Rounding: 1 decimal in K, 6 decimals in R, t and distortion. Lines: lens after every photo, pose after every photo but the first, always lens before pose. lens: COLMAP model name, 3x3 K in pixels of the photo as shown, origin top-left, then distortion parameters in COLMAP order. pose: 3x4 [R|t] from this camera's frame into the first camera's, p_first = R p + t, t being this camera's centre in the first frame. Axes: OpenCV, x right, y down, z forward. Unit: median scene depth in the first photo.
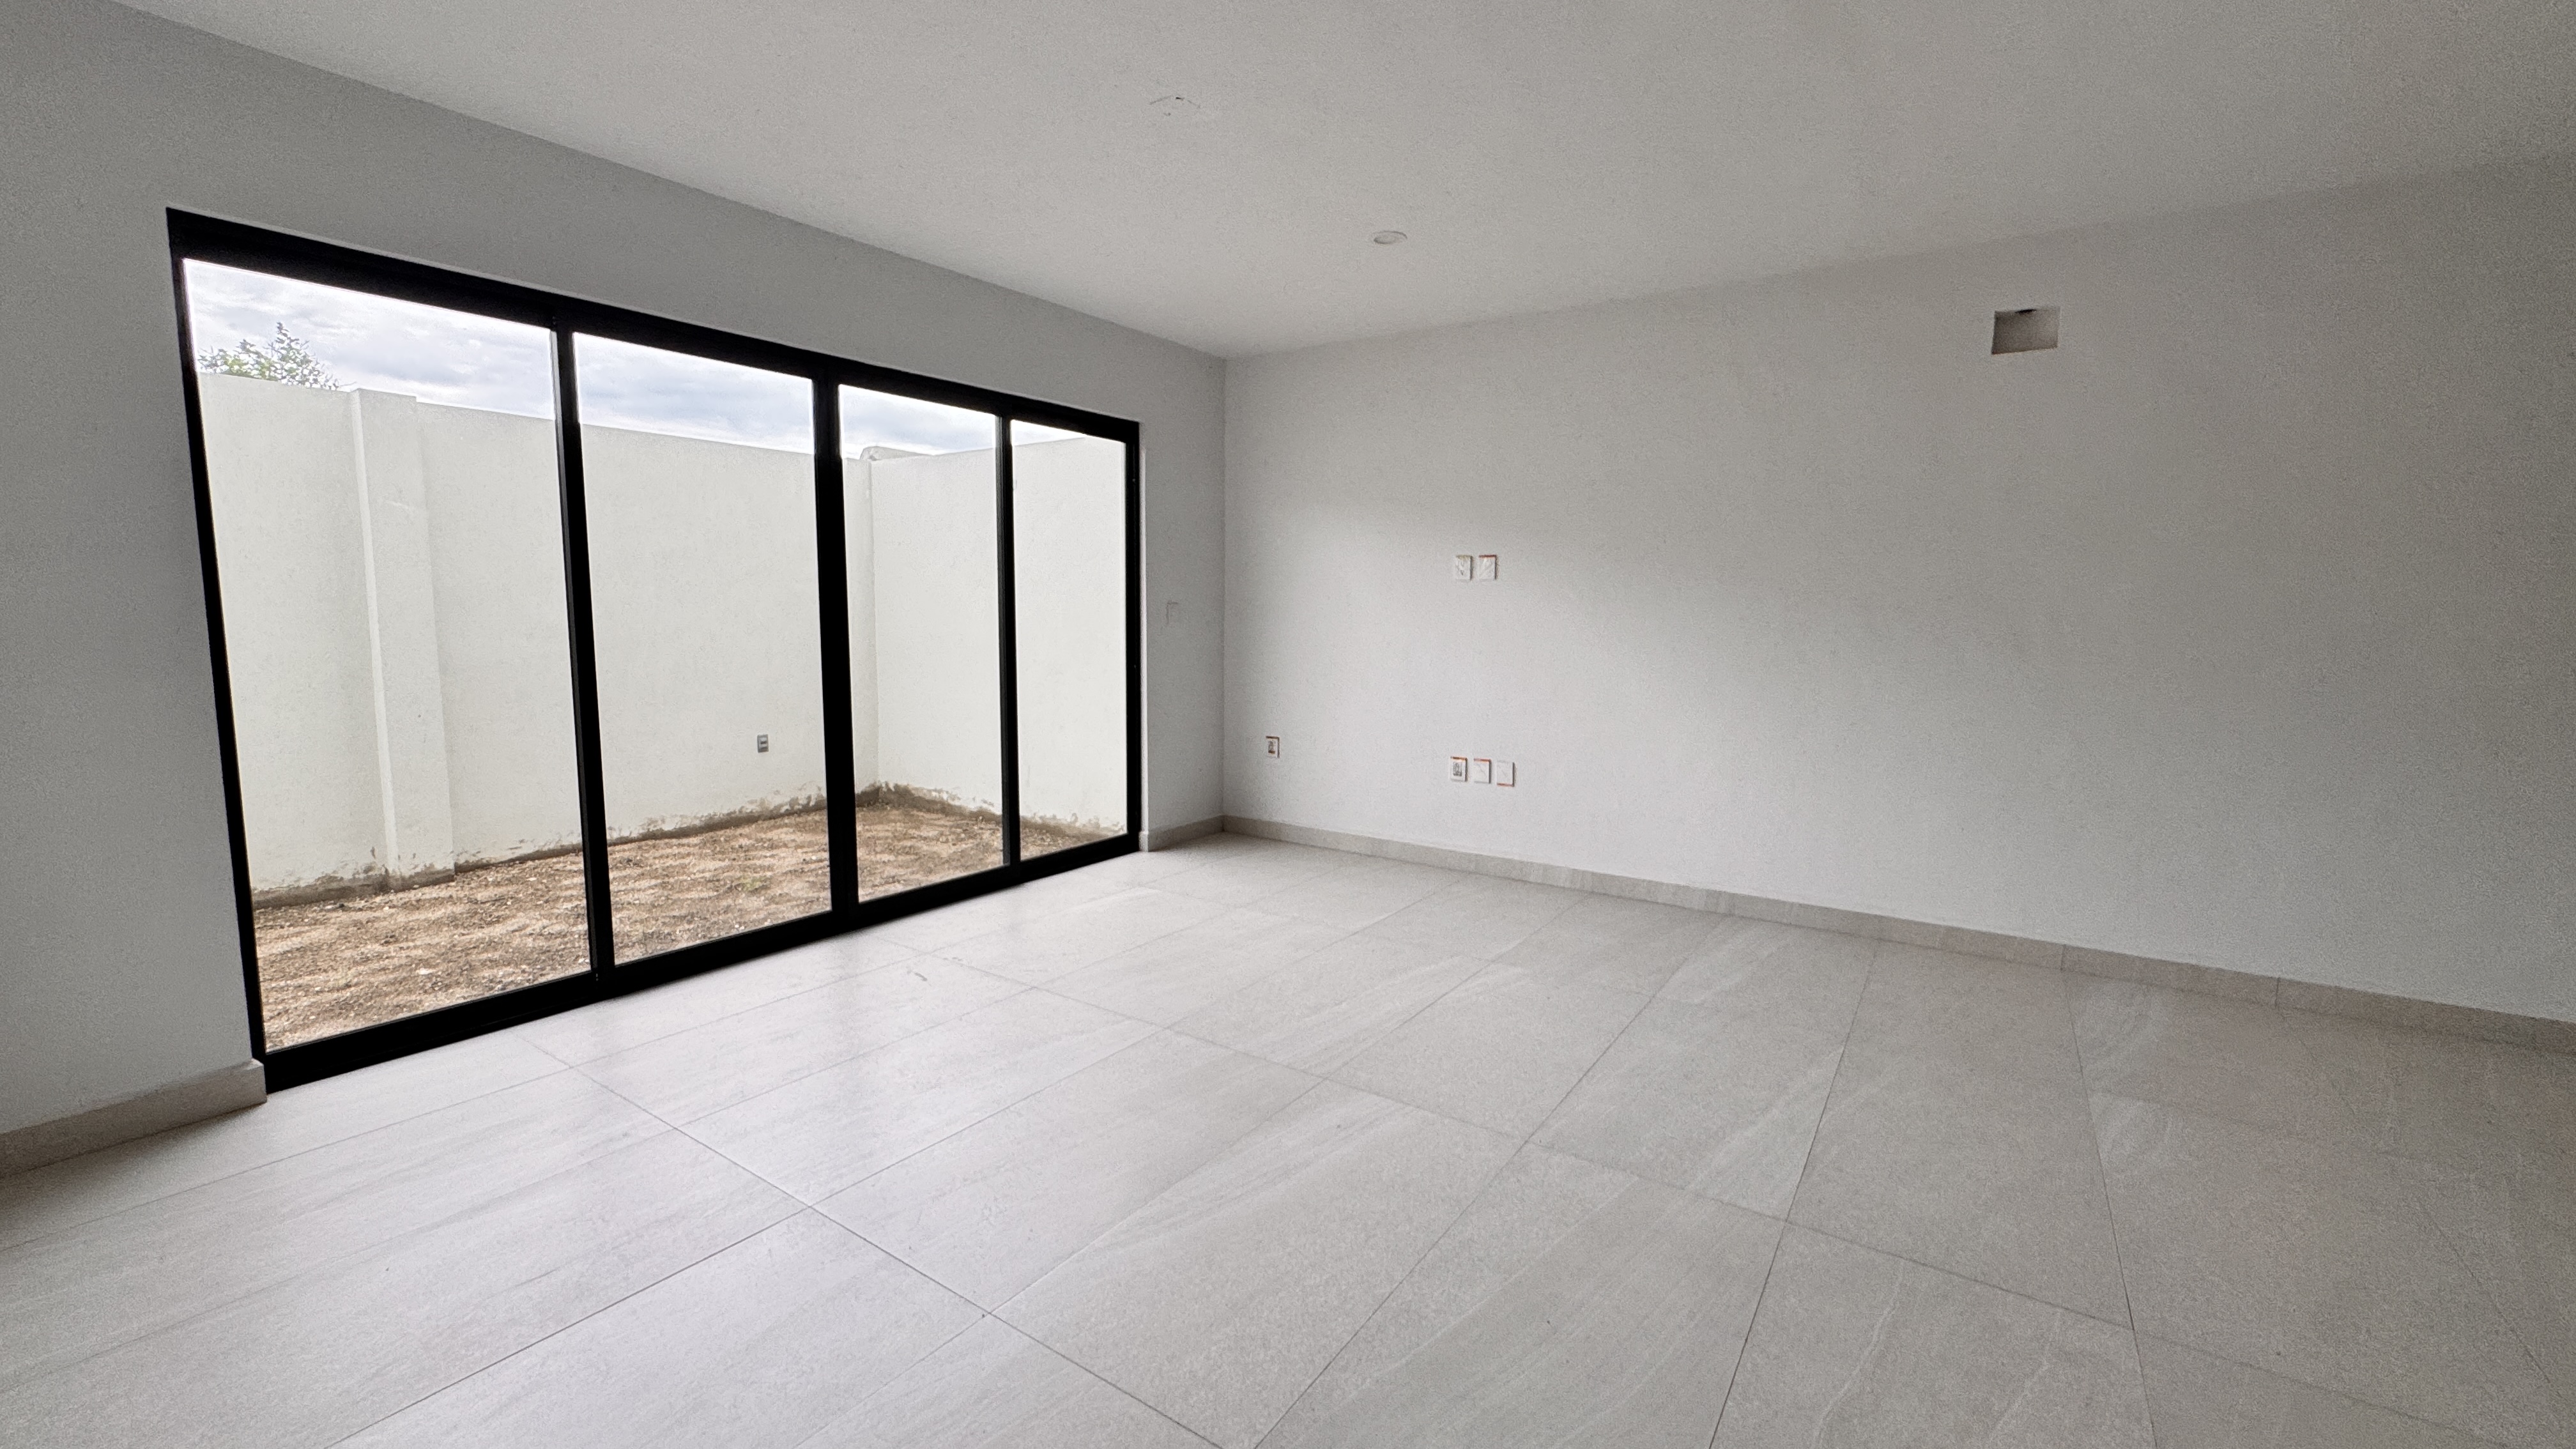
lens RADIAL K [[1035.8, 0, 1285.0], [0, 1035.8, 717.4], [0, 0, 1]] dist [-0.003566, 0.000175]
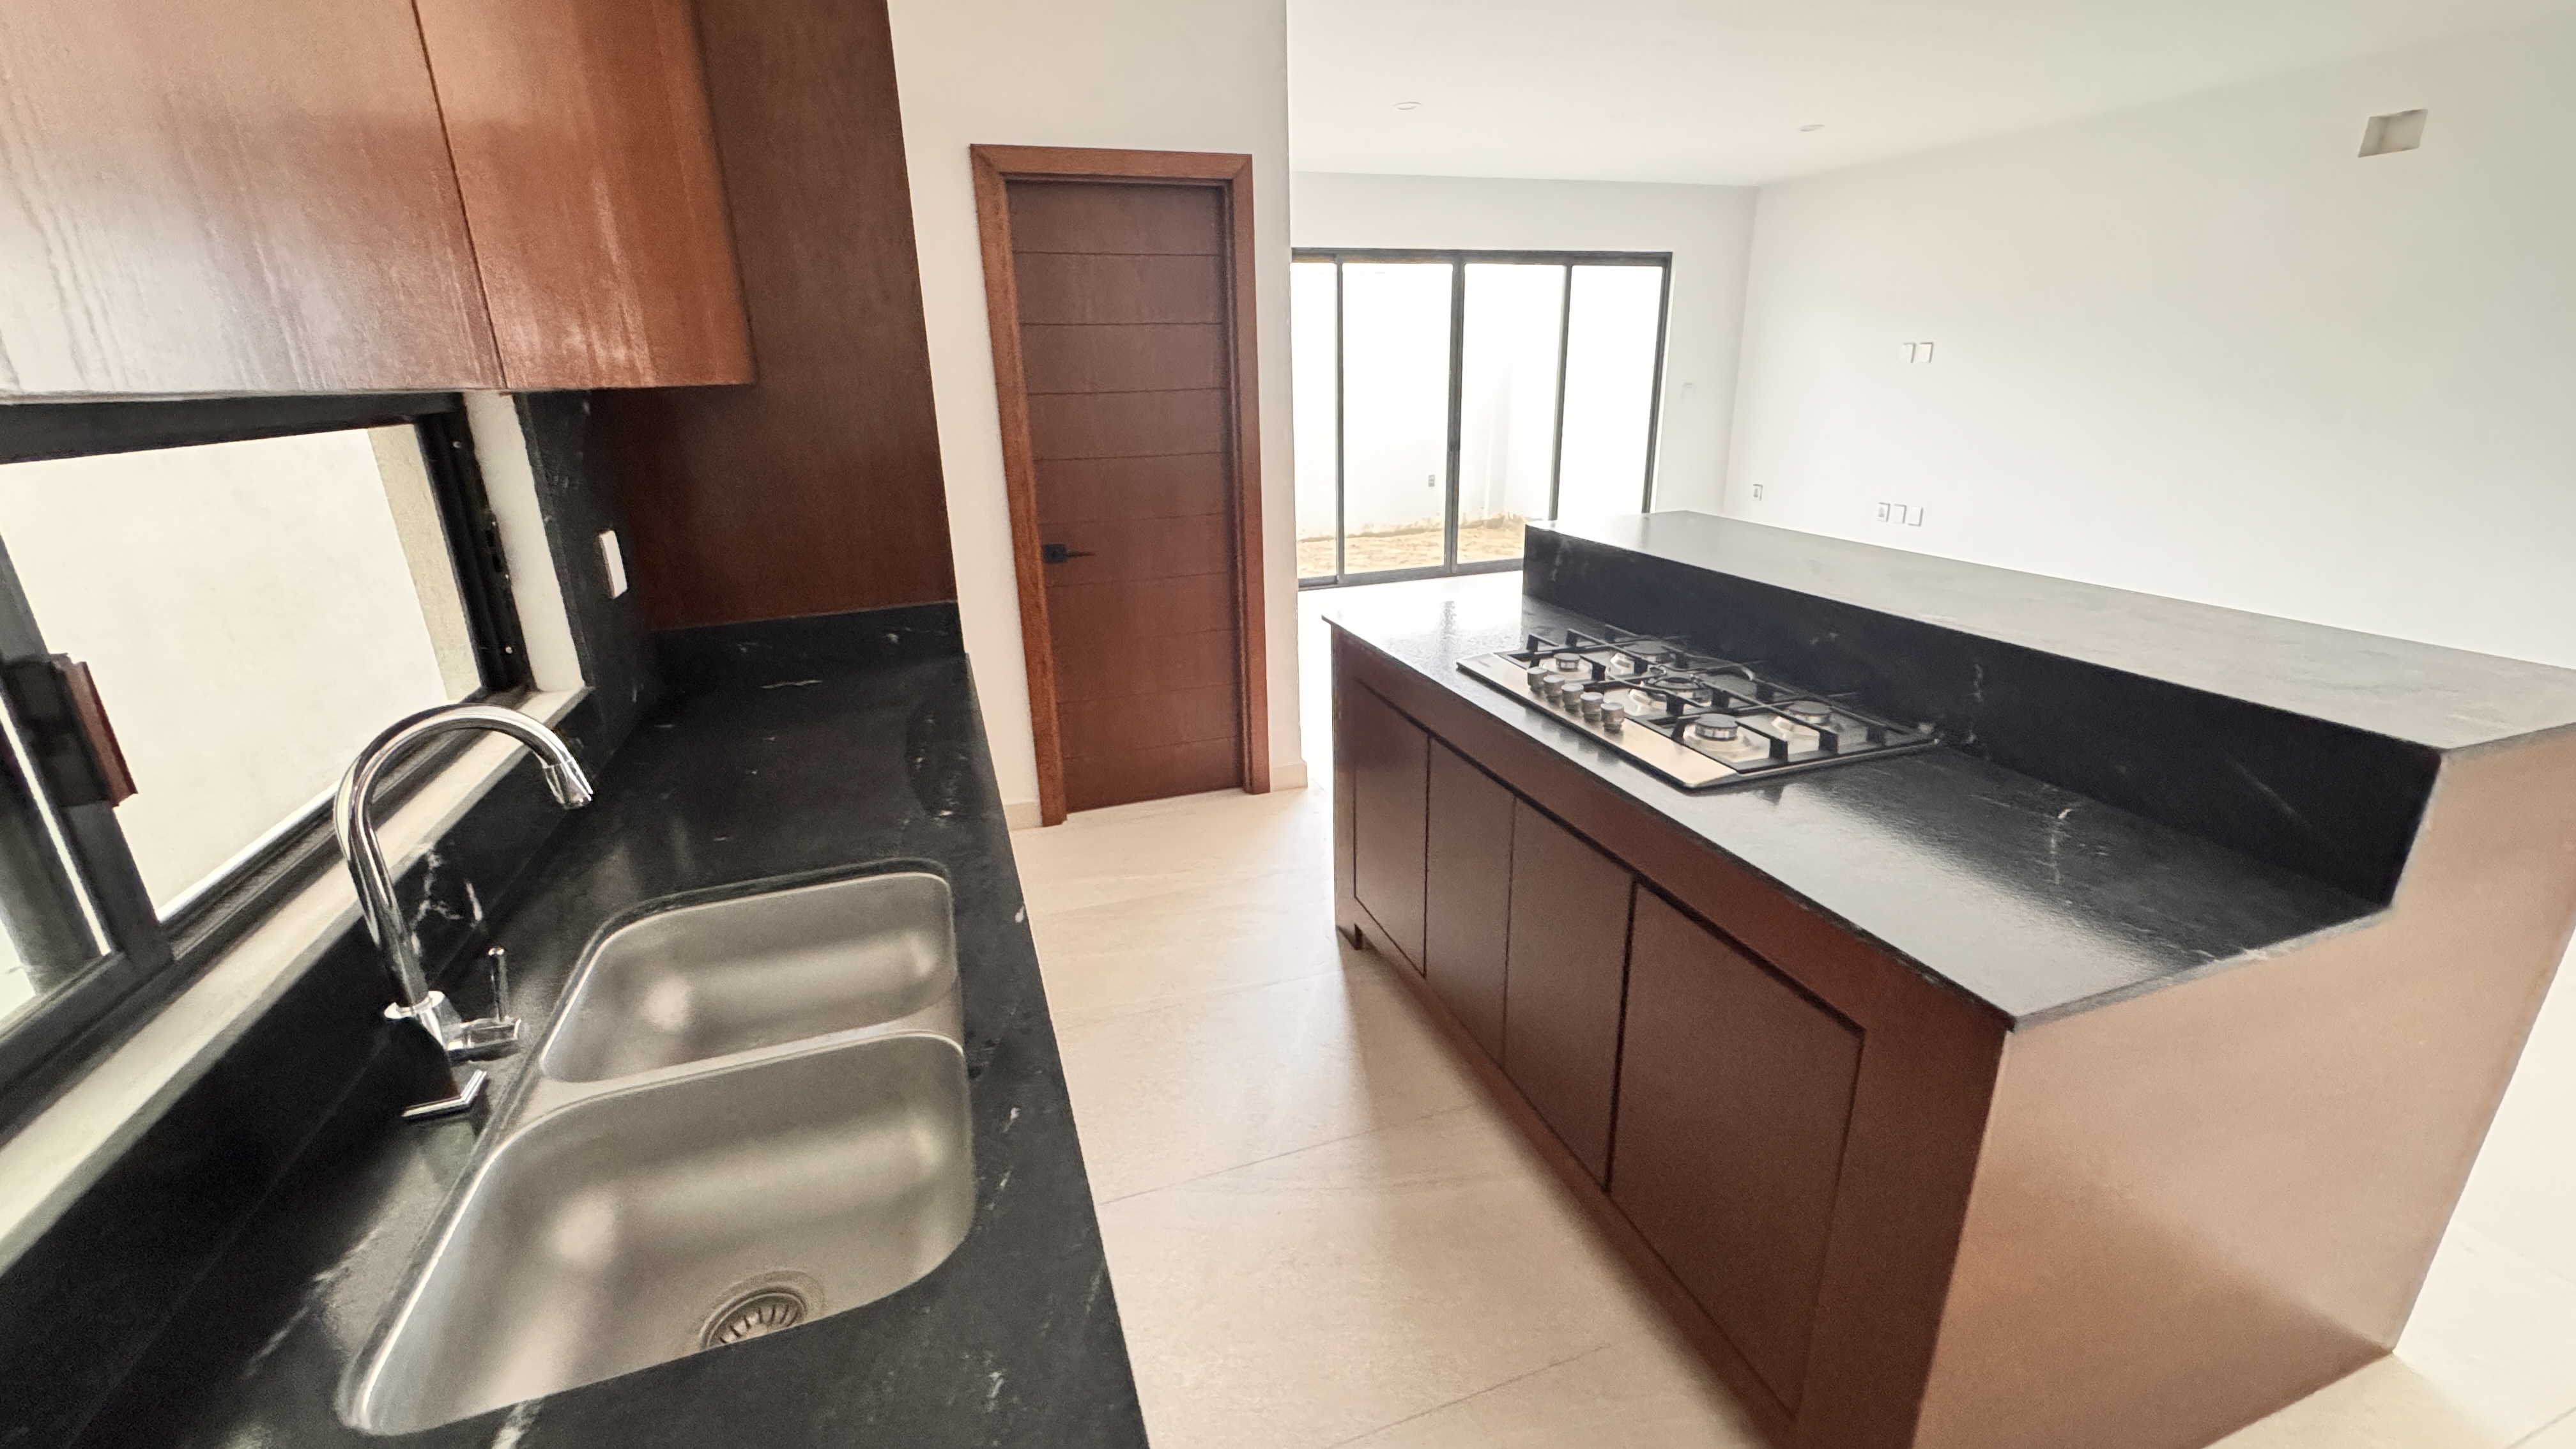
lens RADIAL K [[1035.8, 0, 1280.1], [0, 1035.8, 725.6], [0, 0, 1]] dist [-0.003566, 0.000175]
pose [[0.802127, 0.167914, -0.573060, 0.419438], [-0.031792, 0.970299, 0.239810, 0.026398], [0.596307, -0.174139, 0.783641, -0.654006]]
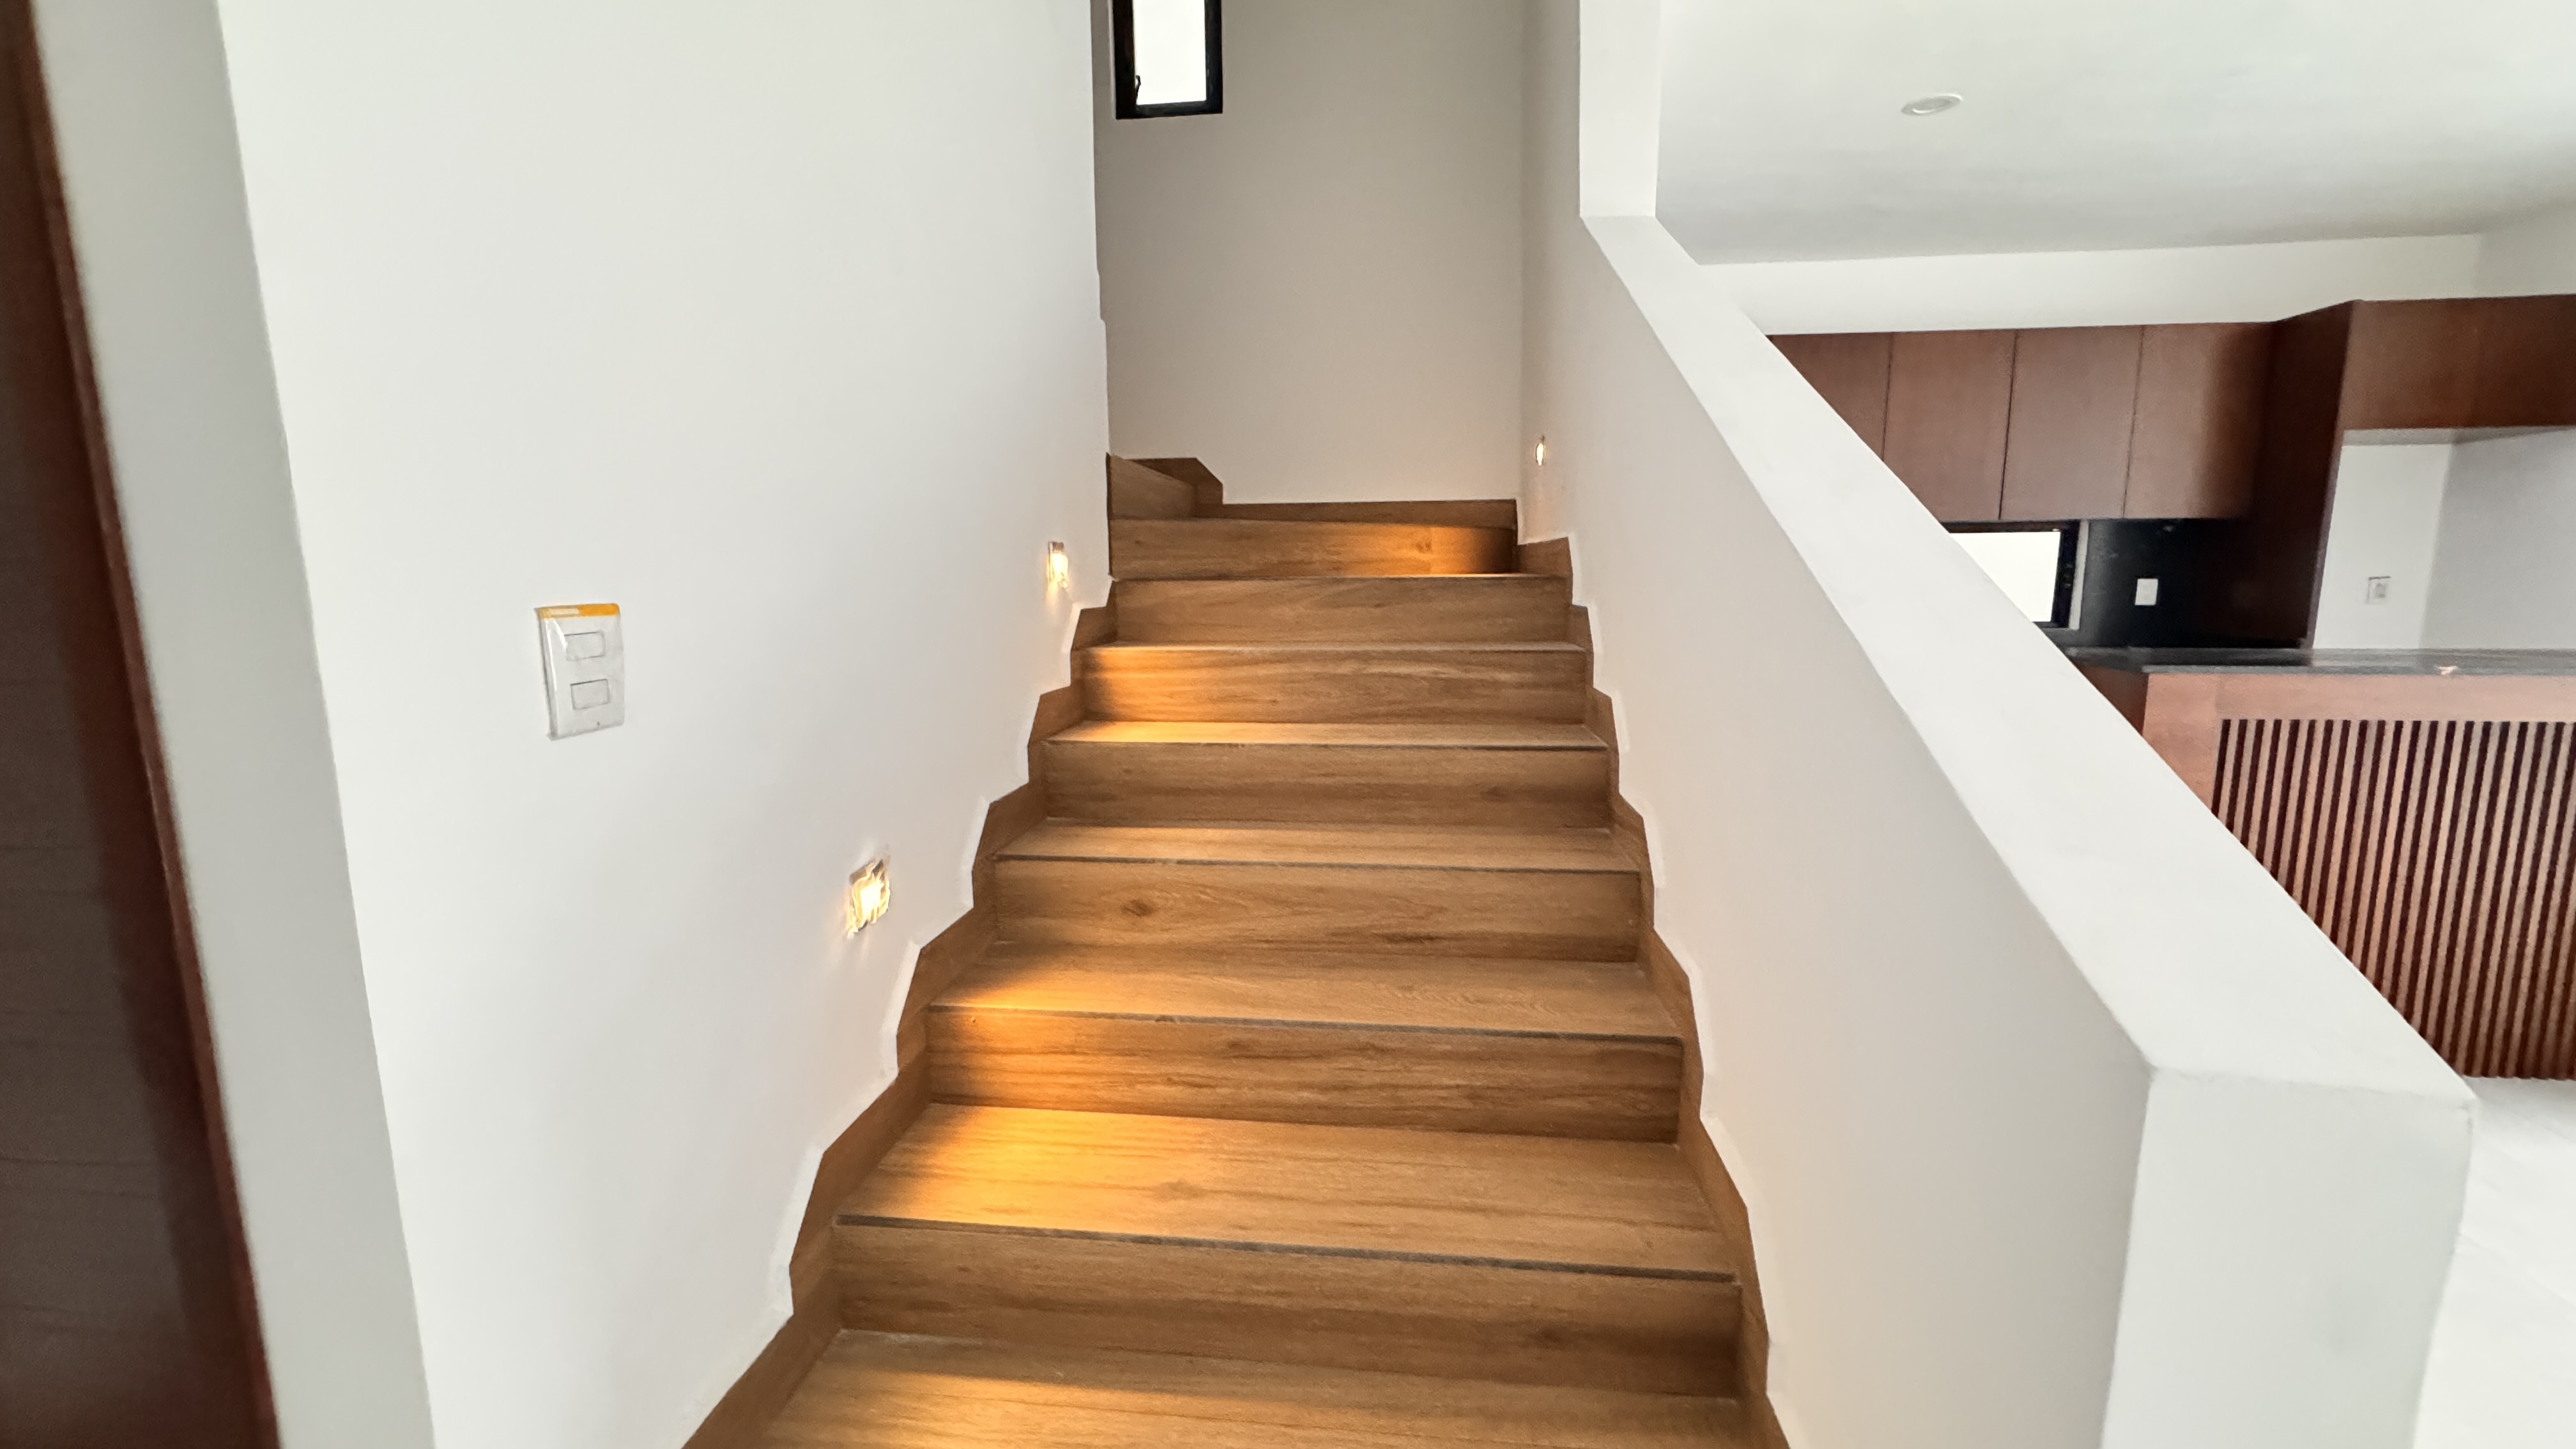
lens RADIAL K [[1035.8, 0, 1284.1], [0, 1035.8, 721.1], [0, 0, 1]] dist [-0.003566, 0.000175]
pose [[-0.880920, 0.065682, -0.468686, 1.214425], [-0.050899, 0.971429, 0.231806, 0.002892], [0.470521, 0.228058, -0.852408, 0.066941]]
